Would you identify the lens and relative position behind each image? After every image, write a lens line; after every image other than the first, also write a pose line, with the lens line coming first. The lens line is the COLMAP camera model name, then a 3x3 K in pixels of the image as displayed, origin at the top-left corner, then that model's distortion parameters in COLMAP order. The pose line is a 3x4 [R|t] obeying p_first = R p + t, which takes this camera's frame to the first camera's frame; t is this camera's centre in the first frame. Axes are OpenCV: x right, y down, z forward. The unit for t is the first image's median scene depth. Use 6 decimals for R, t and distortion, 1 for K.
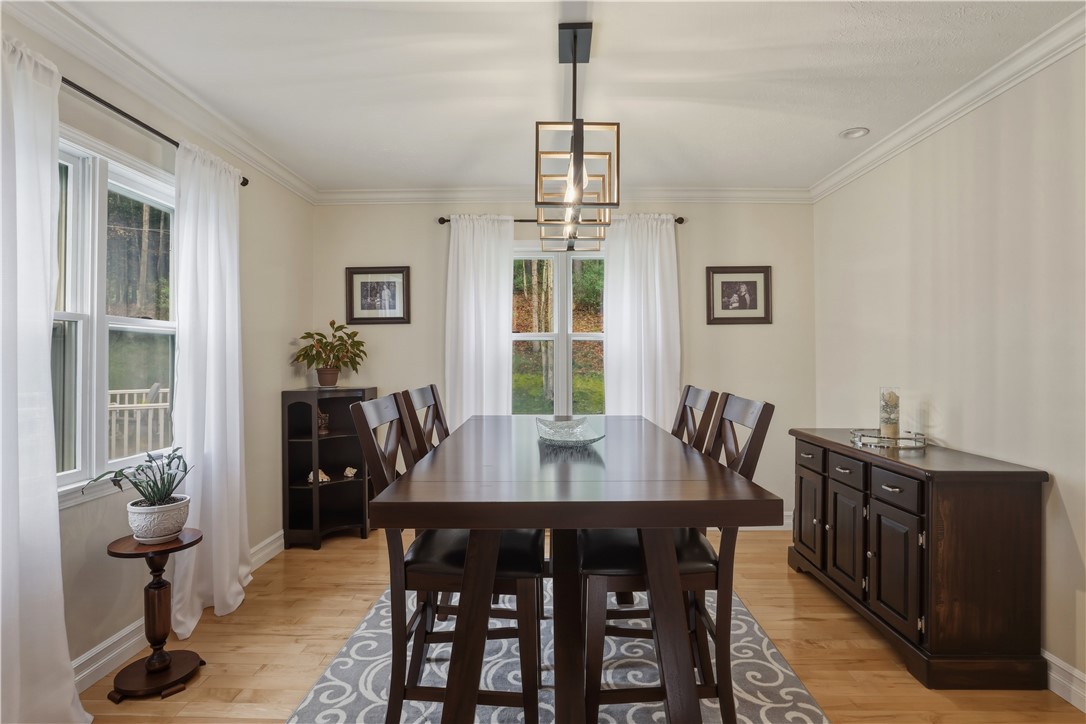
lens RADIAL K [[560.2, 0, 542.3], [0, 560.2, 359.1], [0, 0, 1]] dist [-0.025767, 0.007720]
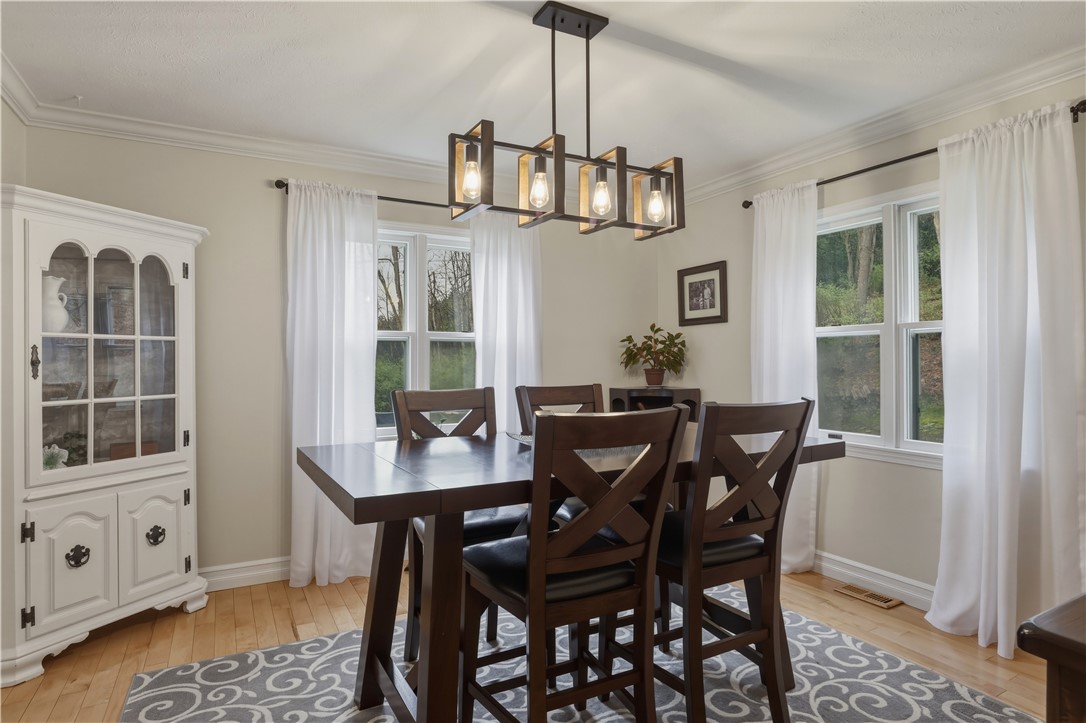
lens RADIAL K [[591.2, 0, 540.6], [0, 591.2, 358.7], [0, 0, 1]] dist [-0.019873, 0.004514]
pose [[0.486317, -0.004426, -0.873771, 0.470835], [-0.003946, 0.999966, -0.007261, 0.005901], [0.873774, 0.006980, 0.486282, 0.255405]]
